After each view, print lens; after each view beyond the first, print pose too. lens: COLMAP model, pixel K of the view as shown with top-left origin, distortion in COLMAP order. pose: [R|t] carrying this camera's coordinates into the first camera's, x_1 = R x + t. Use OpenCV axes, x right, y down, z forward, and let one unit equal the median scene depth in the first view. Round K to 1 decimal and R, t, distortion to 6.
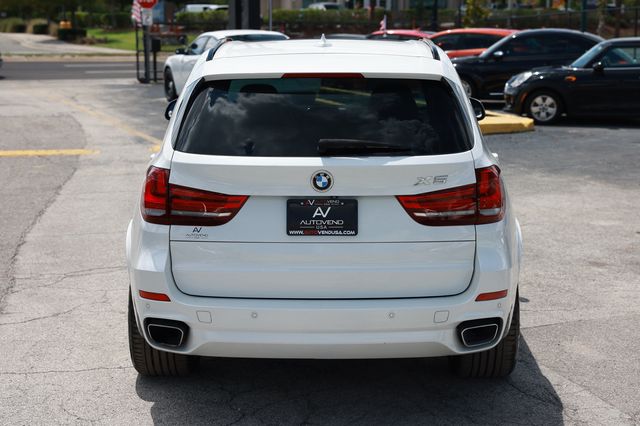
lens RADIAL K [[1111.0, 0, 320.0], [0, 1111.0, 213.0], [0, 0, 1]] dist [0.145270, -0.048212]
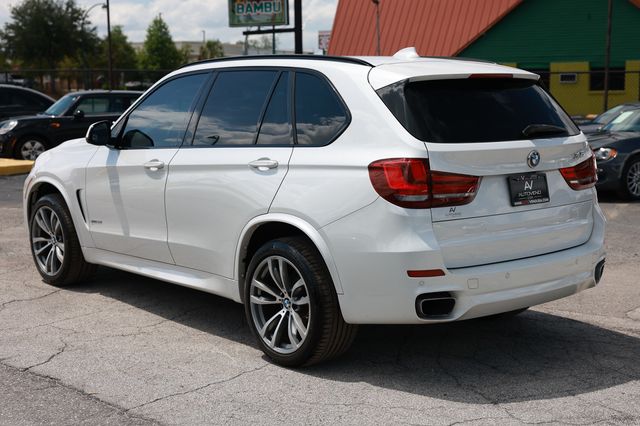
lens RADIAL K [[960.1, 0, 320.0], [0, 960.1, 213.0], [0, 0, 1]] dist [0.015555, -0.007898]
pose [[0.763373, -0.090471, 0.639591, -0.837742], [0.117188, 0.993110, 0.000610, 0.002001], [-0.635240, 0.074487, 0.768715, 0.331512]]
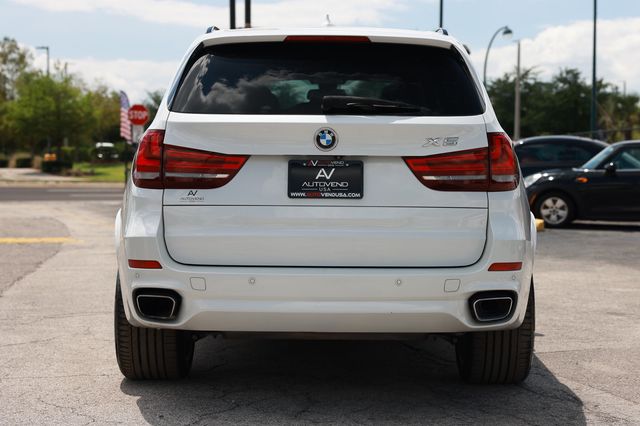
lens RADIAL K [[1182.7, 0, 336.1], [0, 1182.7, 214.4], [0, 0, 1]] dist [0.146732, 0.084783]
pose [[0.999829, 0.009886, 0.015600, -0.004516], [-0.007840, 0.991980, -0.126151, 0.157829], [-0.016722, 0.126007, 0.991888, 0.006752]]
